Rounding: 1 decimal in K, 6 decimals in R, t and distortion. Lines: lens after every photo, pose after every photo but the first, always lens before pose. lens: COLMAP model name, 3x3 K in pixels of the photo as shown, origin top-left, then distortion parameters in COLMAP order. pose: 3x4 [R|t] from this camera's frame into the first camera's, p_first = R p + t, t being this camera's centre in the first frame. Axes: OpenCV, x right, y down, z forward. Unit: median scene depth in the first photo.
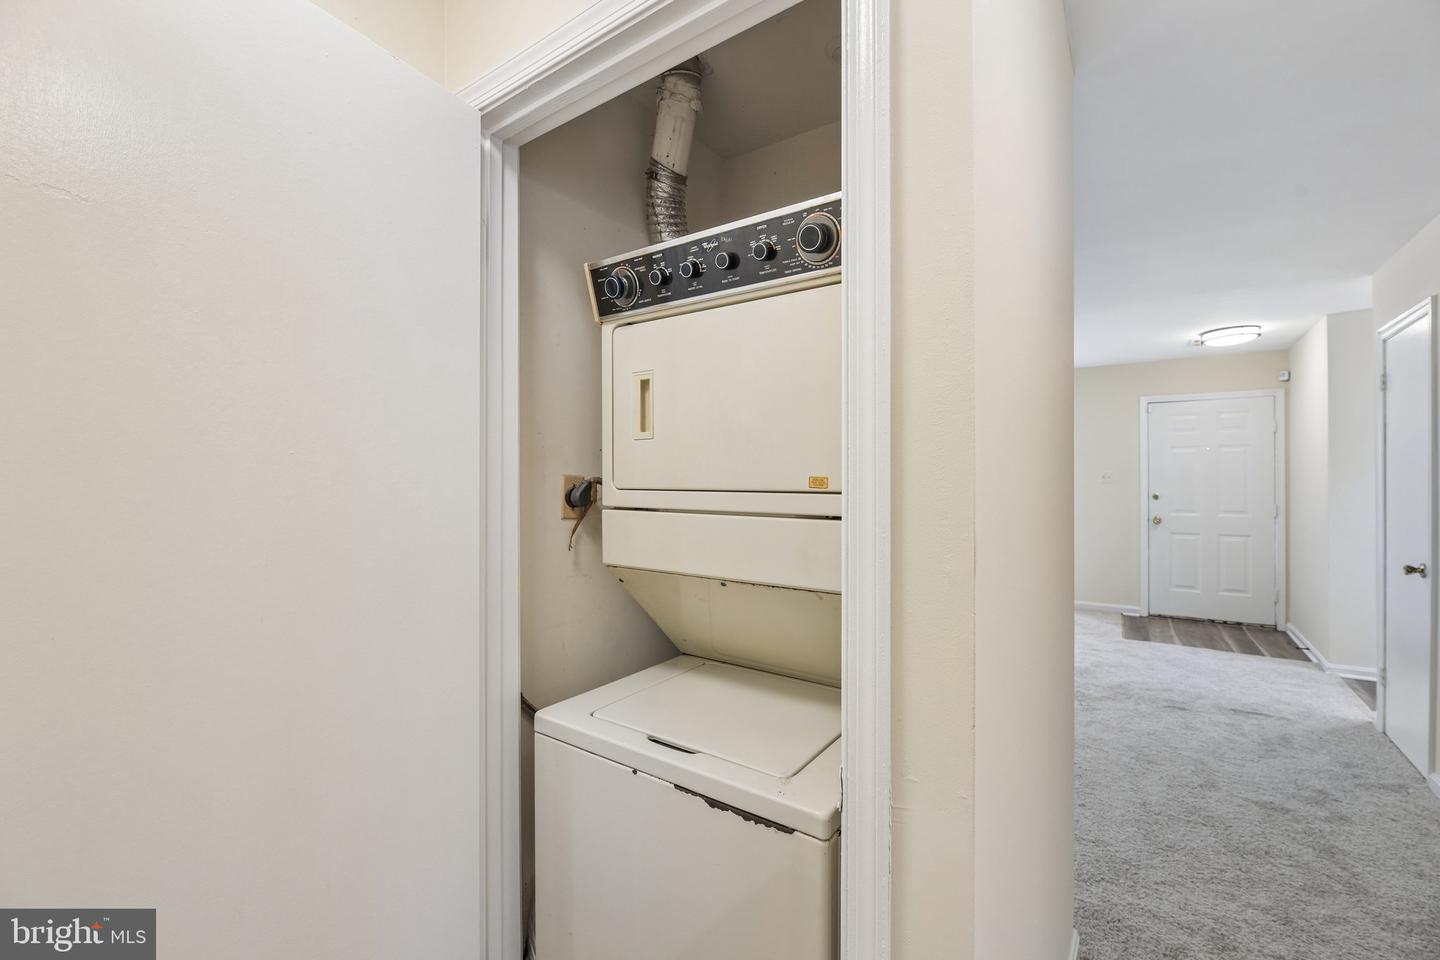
lens RADIAL K [[605.6, 0, 720.0], [0, 605.6, 480.0], [0, 0, 1]] dist [0.002080, 0.000156]
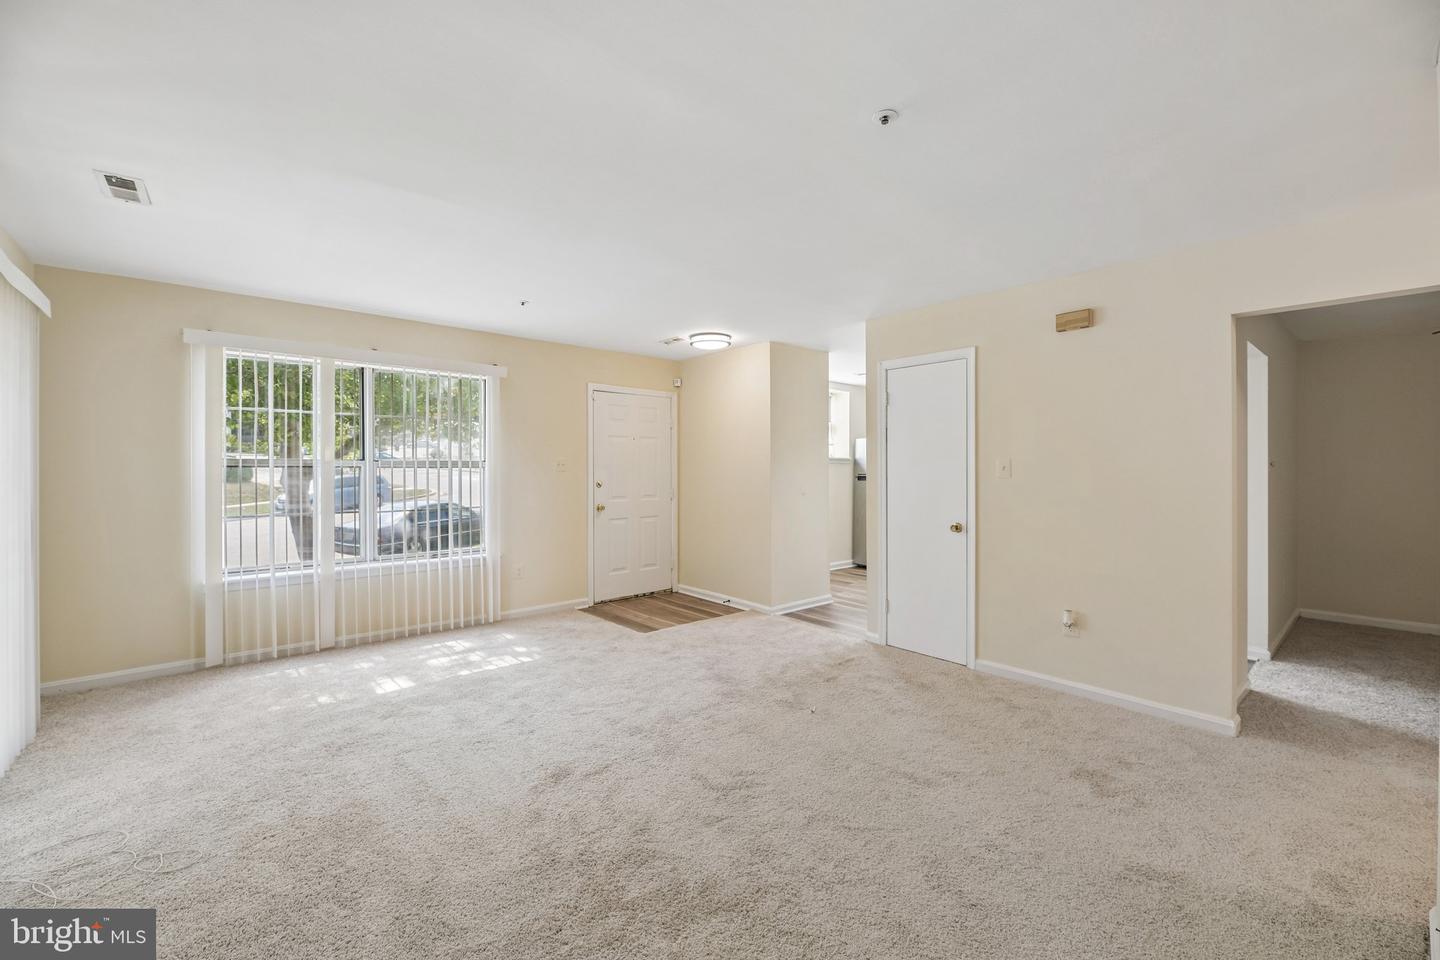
lens RADIAL K [[589.9, 0, 731.5], [0, 589.9, 466.4], [0, 0, 1]] dist [0.001566, -0.007028]
pose [[0.250878, 0.009057, 0.967976, -0.243572], [0.006176, 0.999921, -0.010956, 0.014069], [-0.967999, 0.008727, 0.250802, 0.775993]]
